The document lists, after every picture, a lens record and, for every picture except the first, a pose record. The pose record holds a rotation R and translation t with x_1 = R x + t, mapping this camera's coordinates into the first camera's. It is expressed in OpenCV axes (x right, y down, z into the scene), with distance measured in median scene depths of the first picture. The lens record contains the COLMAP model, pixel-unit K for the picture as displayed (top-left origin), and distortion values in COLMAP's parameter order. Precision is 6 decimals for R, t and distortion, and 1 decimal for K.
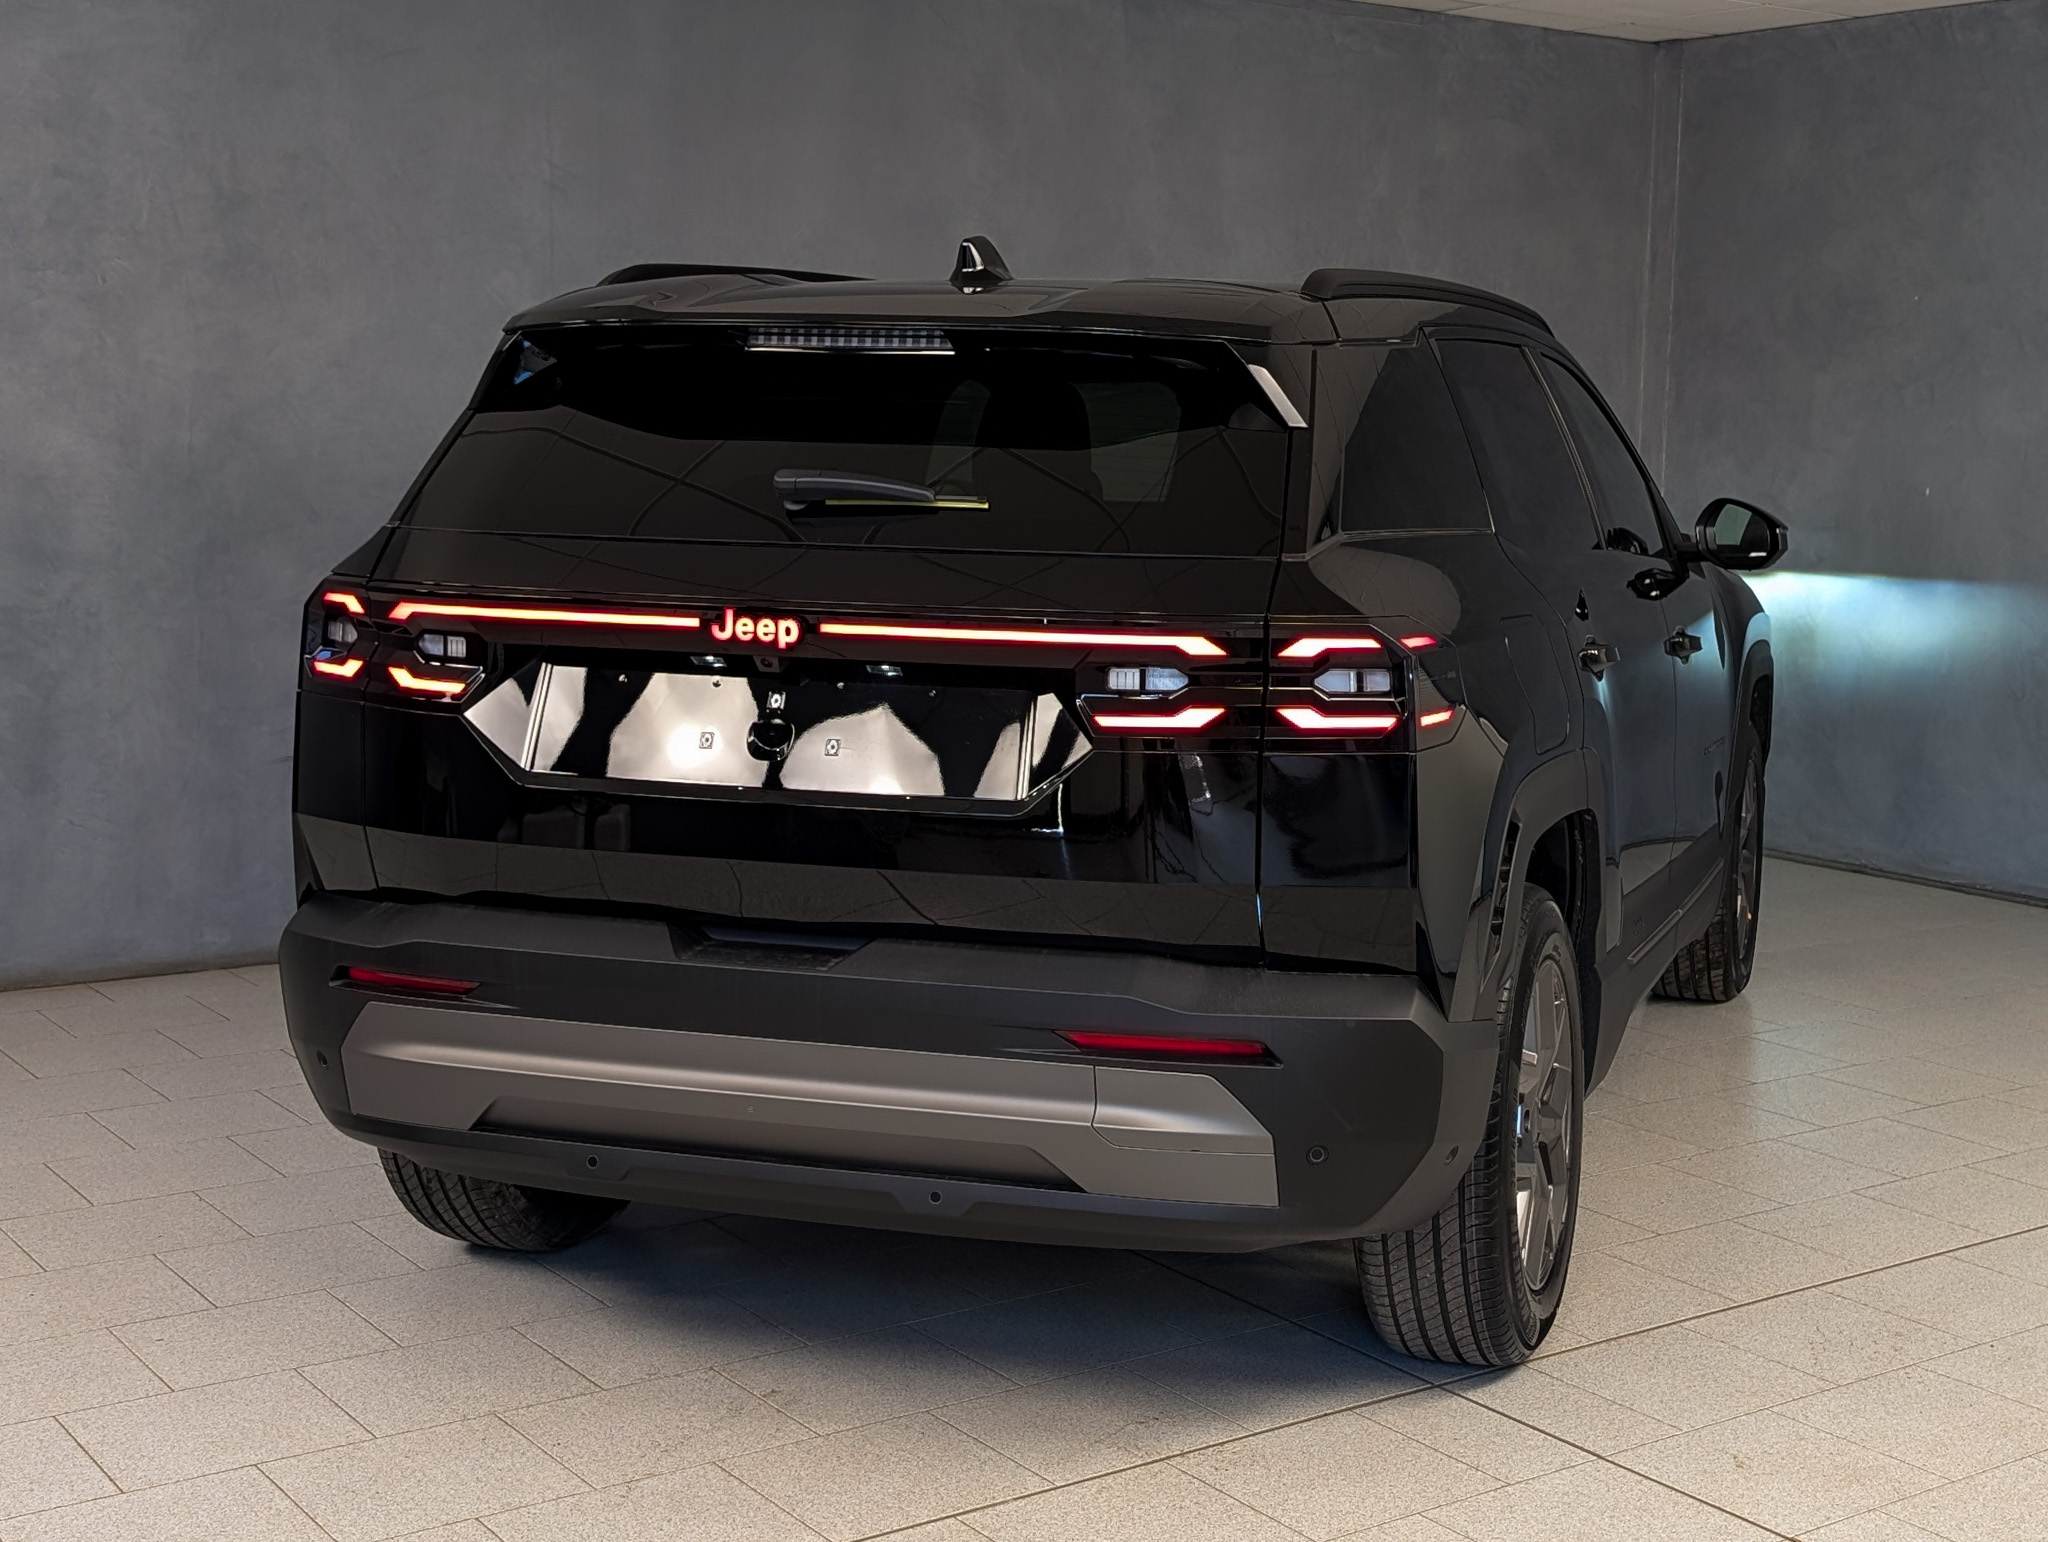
lens RADIAL K [[1480.6, 0, 1023.9], [0, 1480.6, 792.3], [0, 0, 1]] dist [0.026044, 0.001582]
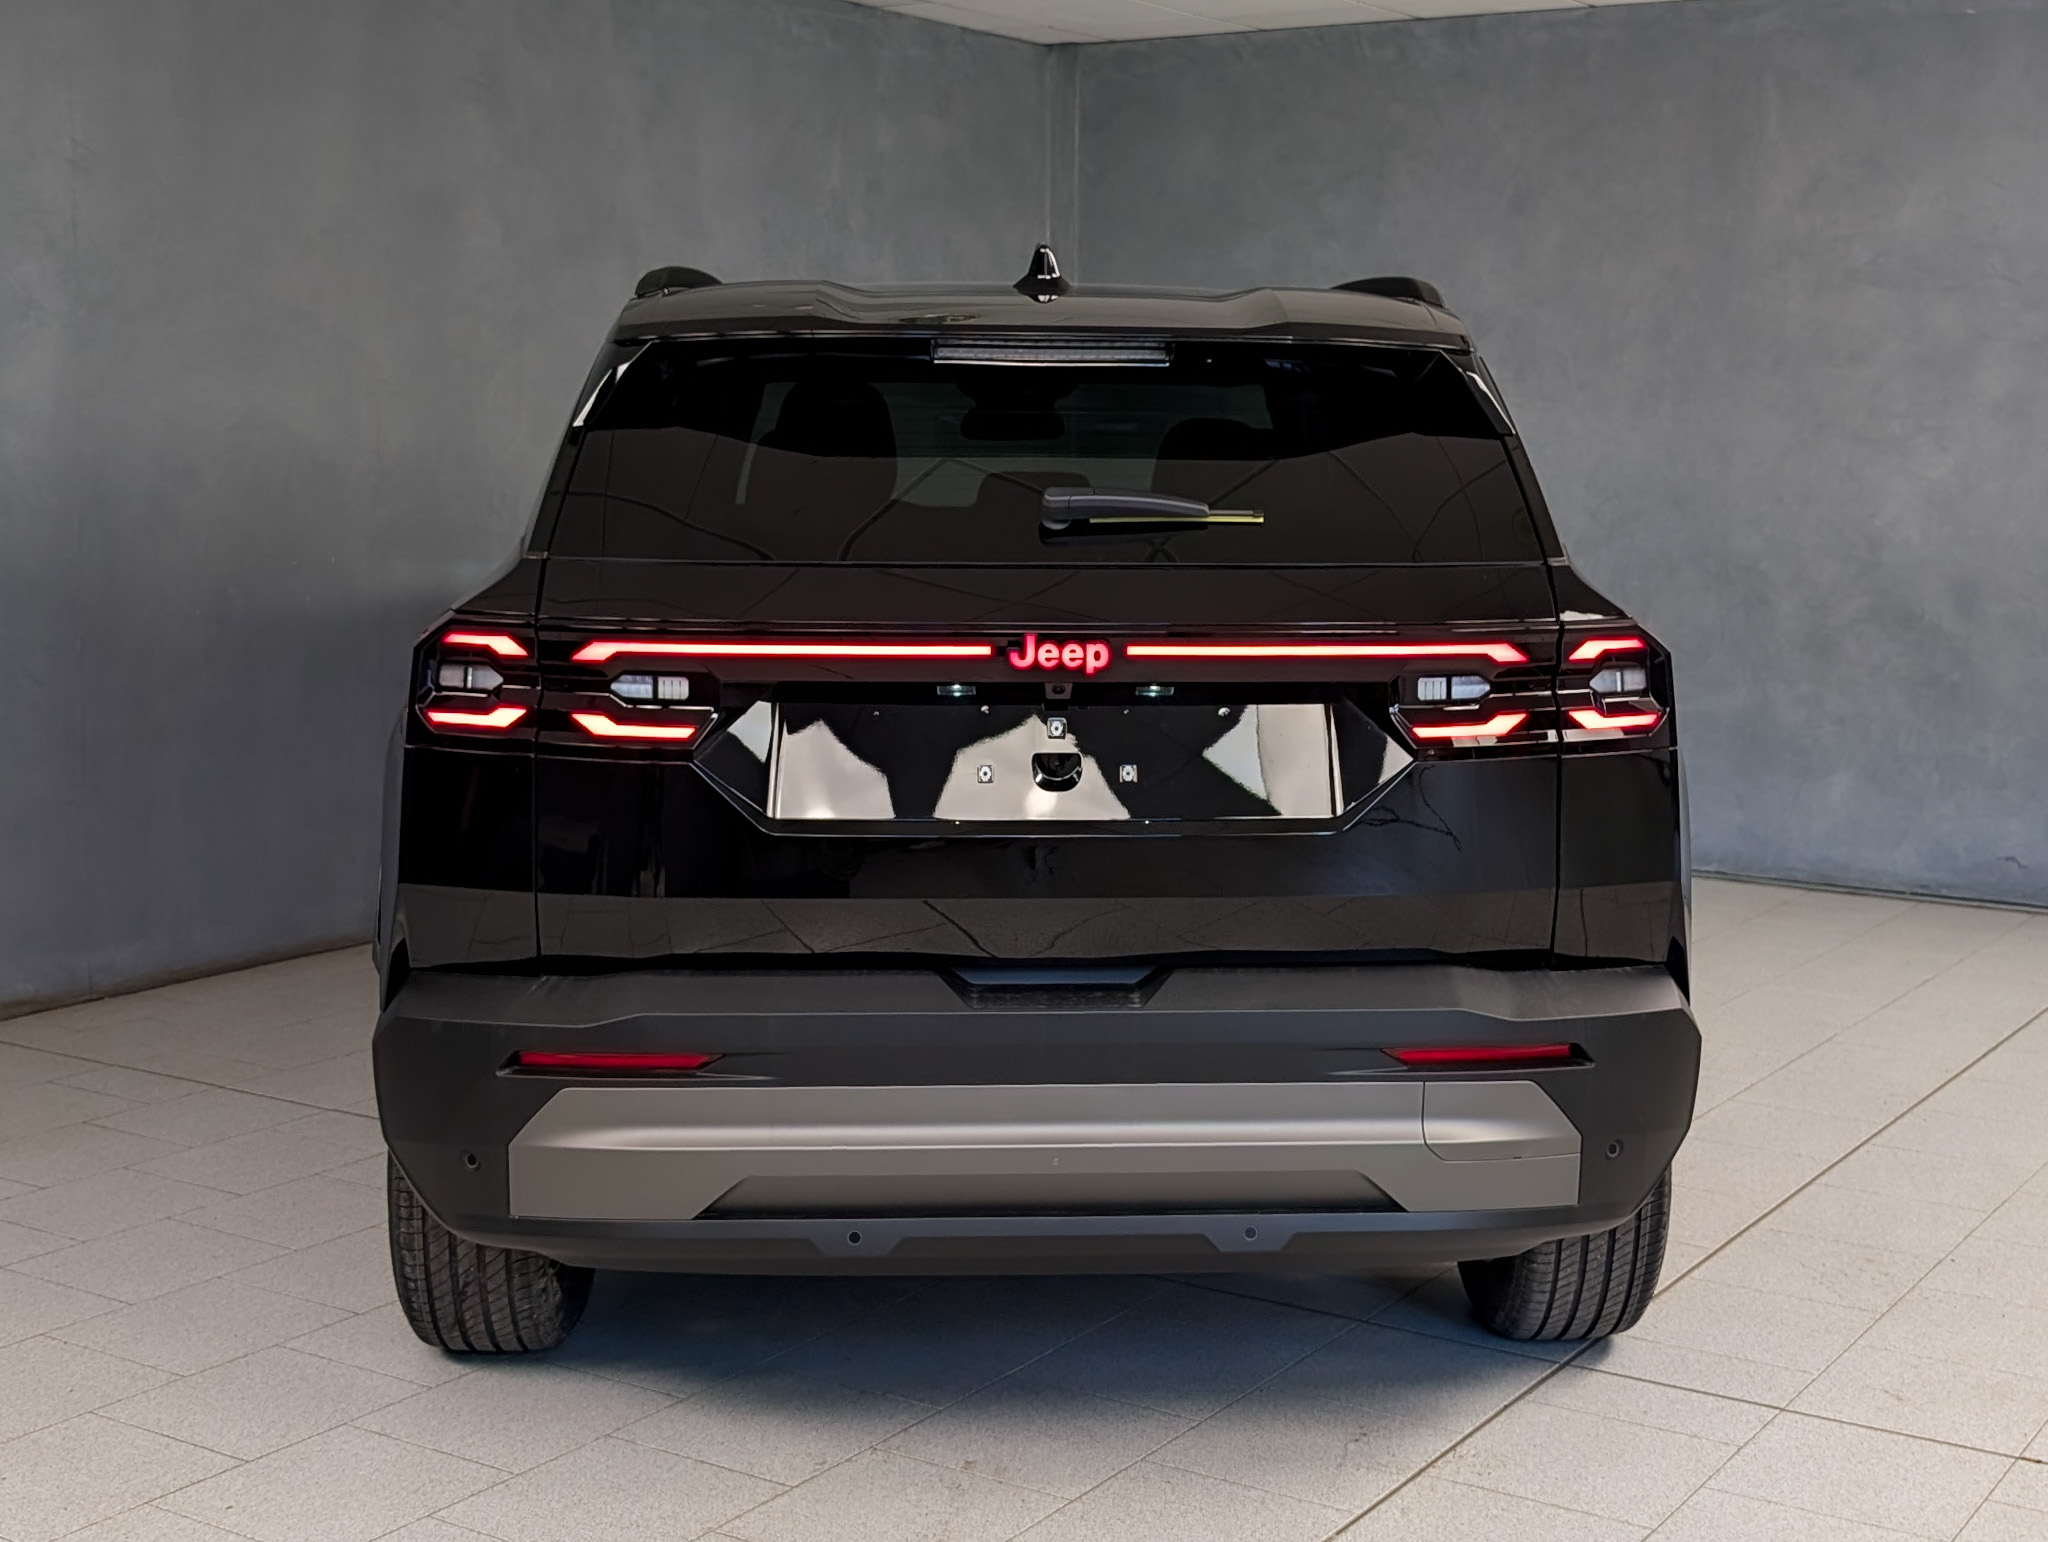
lens RADIAL K [[1508.1, 0, 1024.0], [0, 1508.1, 771.0], [0, 0, 1]] dist [0.031896, -0.004512]
pose [[0.979233, -0.057067, 0.194541, -0.374448], [0.060734, 0.998070, -0.012928, -0.023403], [-0.193427, 0.024475, 0.980809, 0.054952]]
